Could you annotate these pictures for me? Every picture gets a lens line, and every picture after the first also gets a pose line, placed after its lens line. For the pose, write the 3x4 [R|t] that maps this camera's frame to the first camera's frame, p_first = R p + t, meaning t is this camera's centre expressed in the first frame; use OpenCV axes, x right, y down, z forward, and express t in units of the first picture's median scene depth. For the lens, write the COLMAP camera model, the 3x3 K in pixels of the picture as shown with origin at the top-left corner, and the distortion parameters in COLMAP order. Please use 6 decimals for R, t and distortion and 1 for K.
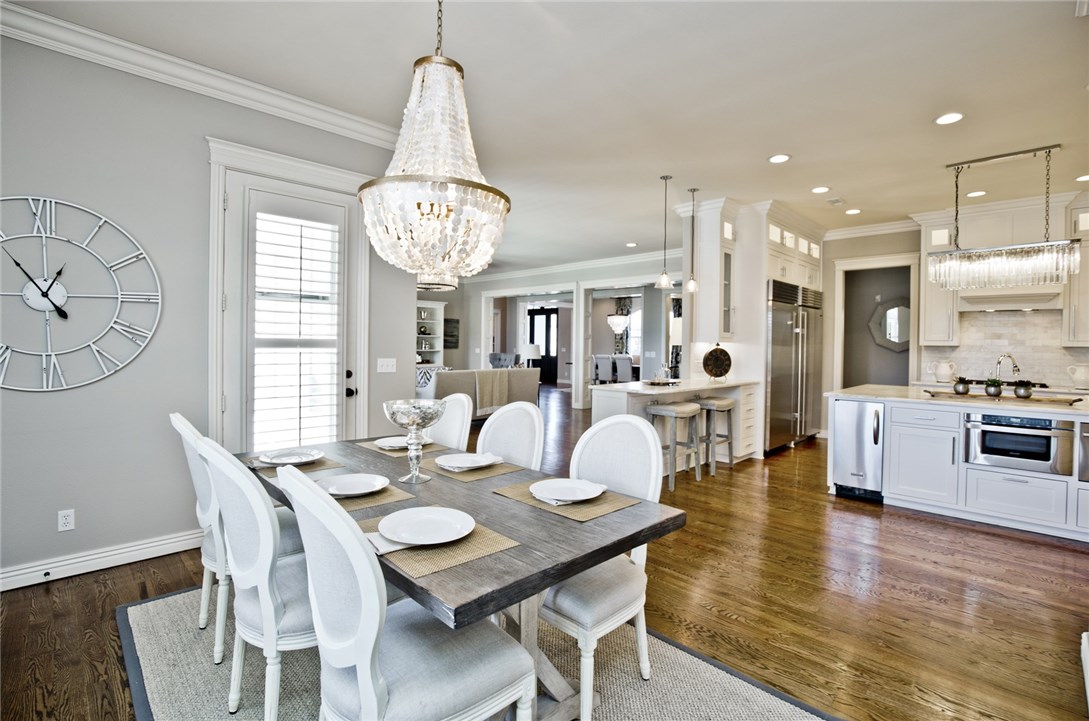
lens RADIAL K [[503.5, 0, 544.3], [0, 503.5, 353.1], [0, 0, 1]] dist [-0.028972, 0.006159]
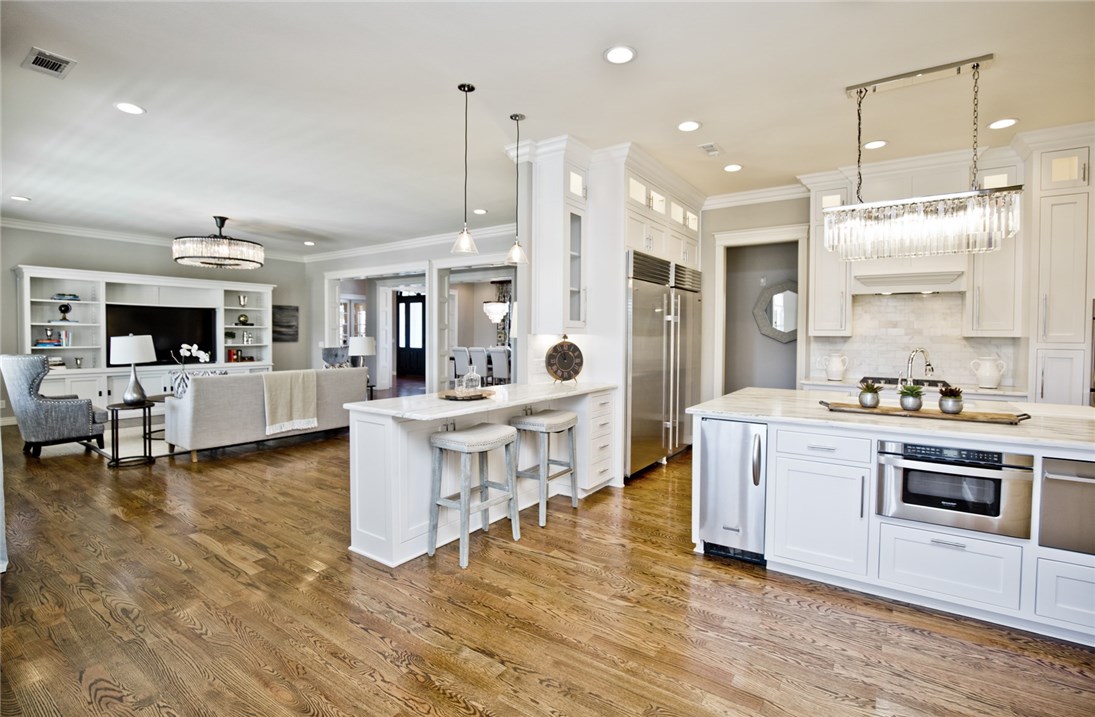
lens RADIAL K [[504.0, 0, 544.3], [0, 504.0, 350.8], [0, 0, 1]] dist [-0.024898, 0.001399]
pose [[0.985042, -0.012275, 0.171879, 0.190829], [0.009503, 0.999811, 0.016941, -0.009447], [-0.172055, -0.015054, 0.984972, 0.271447]]
